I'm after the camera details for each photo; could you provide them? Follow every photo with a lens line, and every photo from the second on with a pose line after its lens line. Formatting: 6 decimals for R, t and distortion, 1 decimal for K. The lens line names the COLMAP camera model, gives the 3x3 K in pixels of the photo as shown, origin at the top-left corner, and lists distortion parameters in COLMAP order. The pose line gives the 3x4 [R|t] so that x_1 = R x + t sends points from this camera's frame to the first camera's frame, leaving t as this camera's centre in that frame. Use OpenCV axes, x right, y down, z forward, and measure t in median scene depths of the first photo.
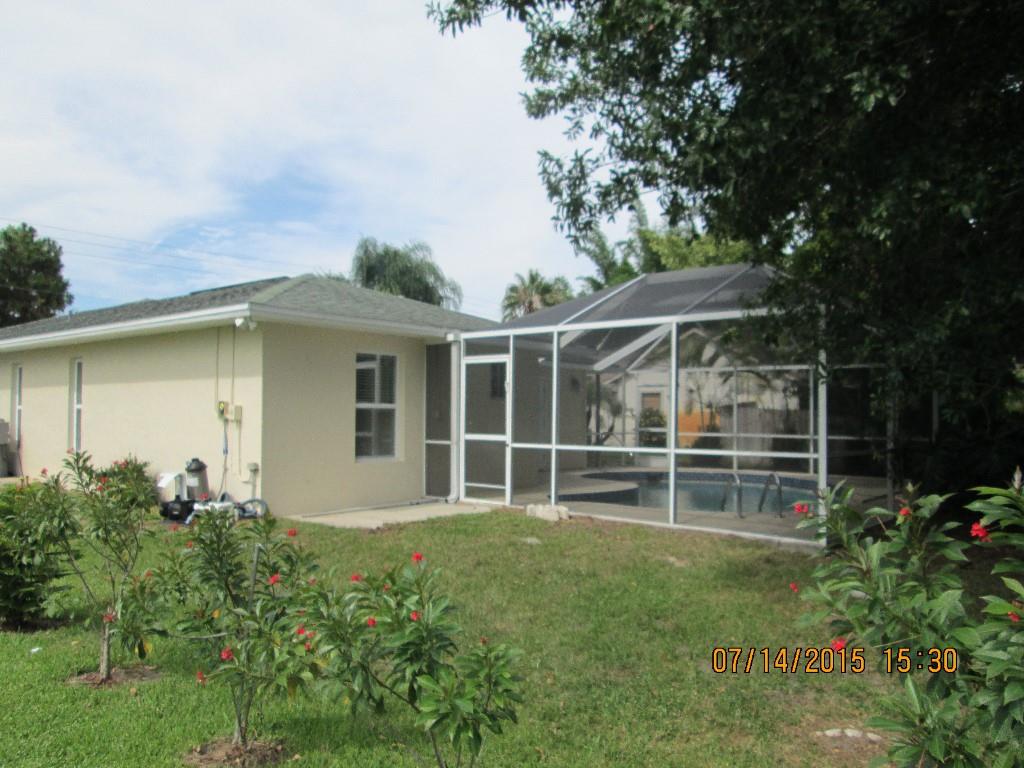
lens RADIAL K [[861.0, 0, 517.9], [0, 861.0, 391.1], [0, 0, 1]] dist [-0.029111, 0.012382]
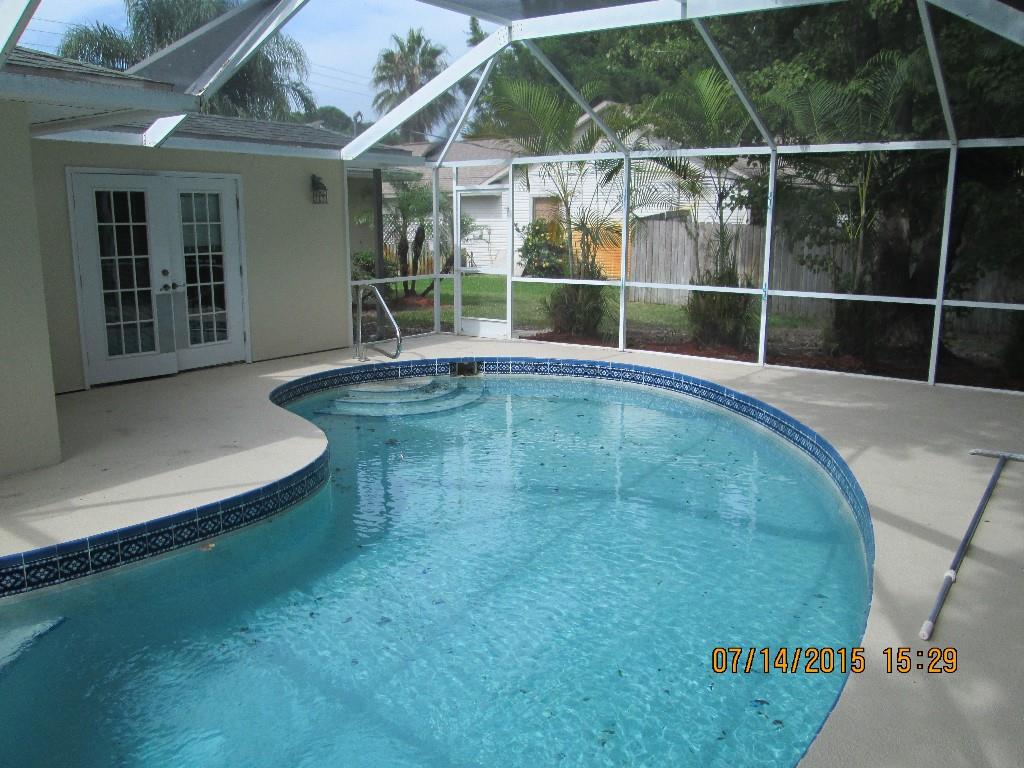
lens RADIAL K [[861.0, 0, 517.9], [0, 861.0, 391.1], [0, 0, 1]] dist [-0.029111, 0.012382]
pose [[0.998708, -0.018590, 0.047298, 0.144558], [0.007403, 0.973985, 0.226491, -0.004453], [-0.050278, -0.225848, 0.972864, 0.425943]]
